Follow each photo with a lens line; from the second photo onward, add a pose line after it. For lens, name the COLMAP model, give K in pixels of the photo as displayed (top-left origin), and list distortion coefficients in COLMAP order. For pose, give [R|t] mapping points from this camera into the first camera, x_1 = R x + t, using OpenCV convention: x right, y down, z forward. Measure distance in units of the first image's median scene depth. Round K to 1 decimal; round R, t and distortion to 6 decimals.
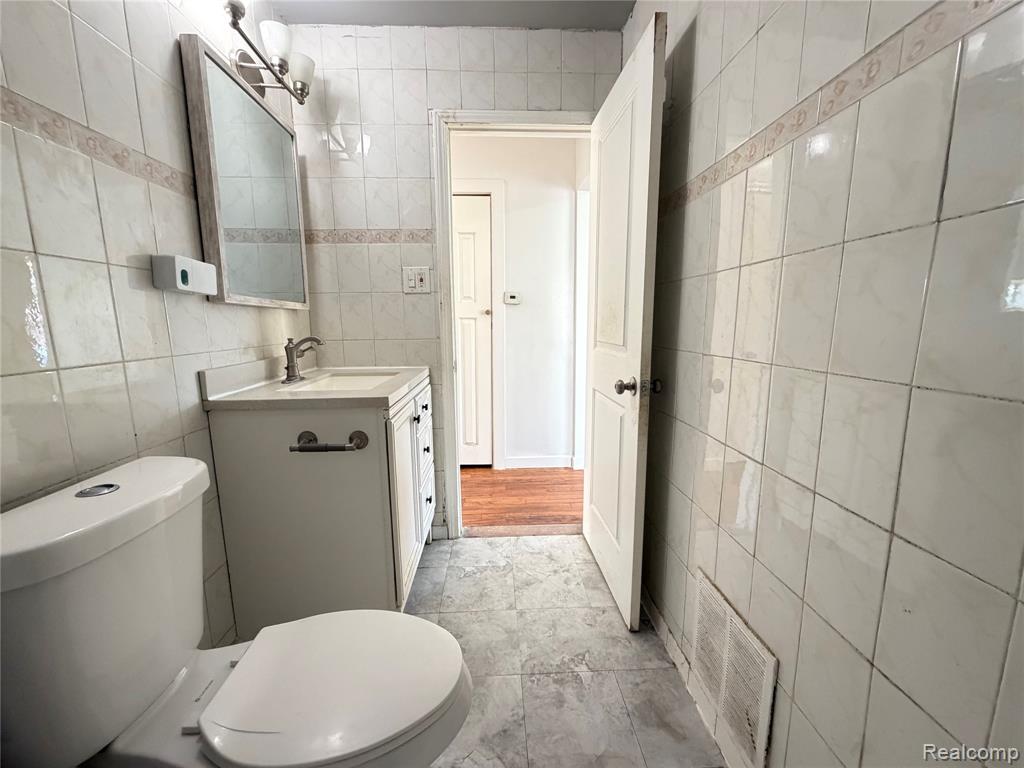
lens RADIAL K [[409.5, 0, 509.7], [0, 409.5, 384.1], [0, 0, 1]] dist [0.001272, 0.000157]
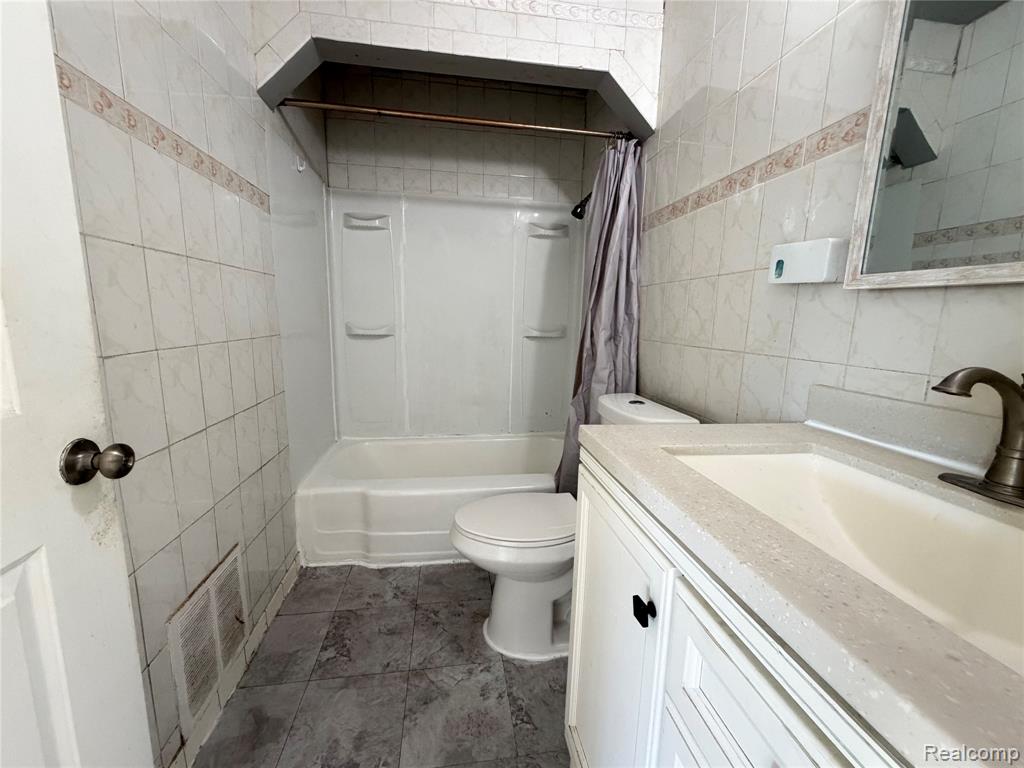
lens RADIAL K [[409.5, 0, 509.7], [0, 409.5, 384.1], [0, 0, 1]] dist [0.001272, 0.000157]
pose [[-0.994299, 0.002826, -0.106593, -0.125297], [-0.030753, 0.949571, 0.312040, -0.288442], [0.102100, 0.313539, -0.944070, 1.893776]]
